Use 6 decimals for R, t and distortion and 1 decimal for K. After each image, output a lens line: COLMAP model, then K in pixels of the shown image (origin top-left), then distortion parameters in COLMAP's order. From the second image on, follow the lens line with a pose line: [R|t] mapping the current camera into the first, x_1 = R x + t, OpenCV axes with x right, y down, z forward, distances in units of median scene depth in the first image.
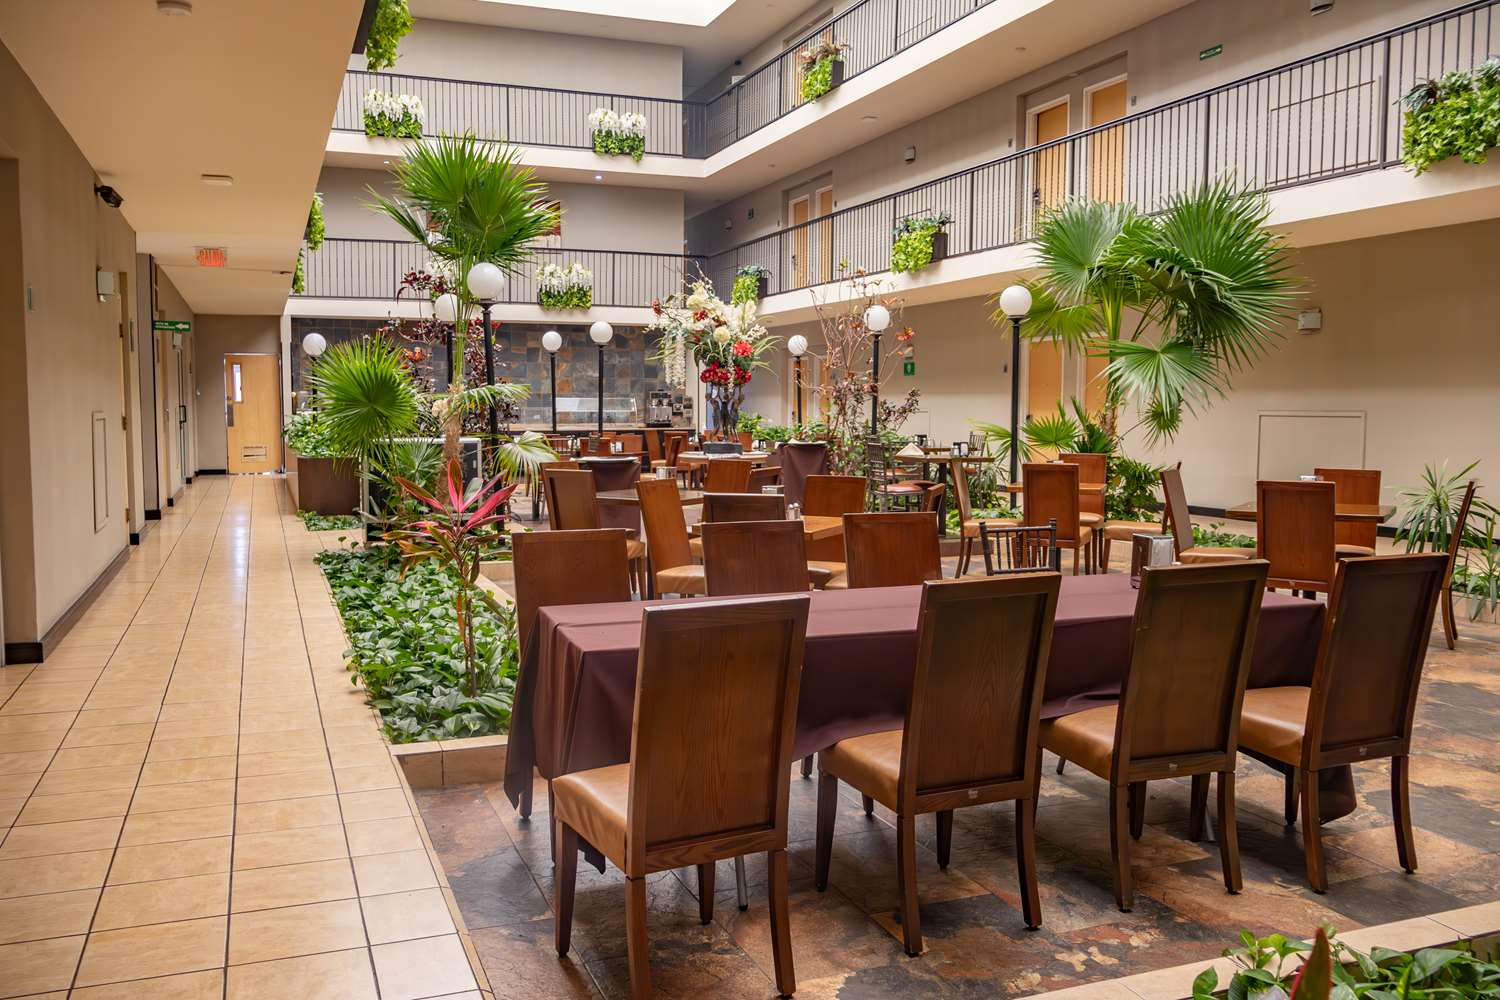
lens RADIAL K [[1264.0, 0, 749.9], [0, 1264.0, 501.8], [0, 0, 1]] dist [-0.038595, 0.005258]
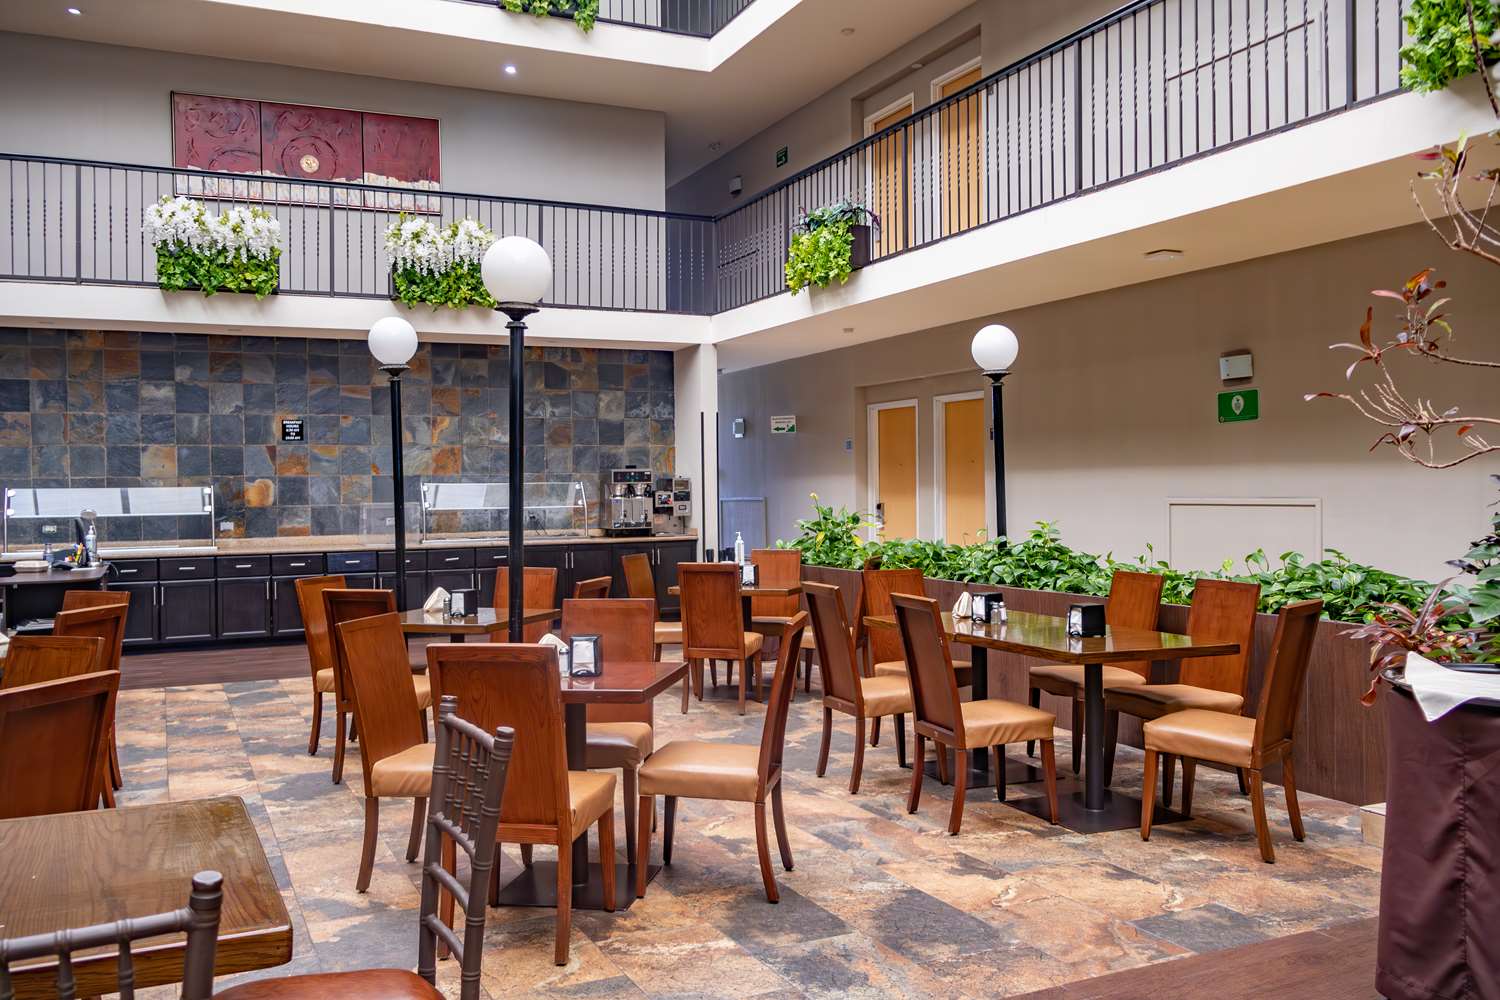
lens RADIAL K [[1264.0, 0, 755.8], [0, 1264.0, 497.0], [0, 0, 1]] dist [-0.038595, 0.005258]
pose [[0.997767, -0.013617, 0.065386, -0.053230], [0.017902, 0.997698, -0.065408, -0.039867], [-0.064345, 0.066433, 0.995714, 0.468274]]
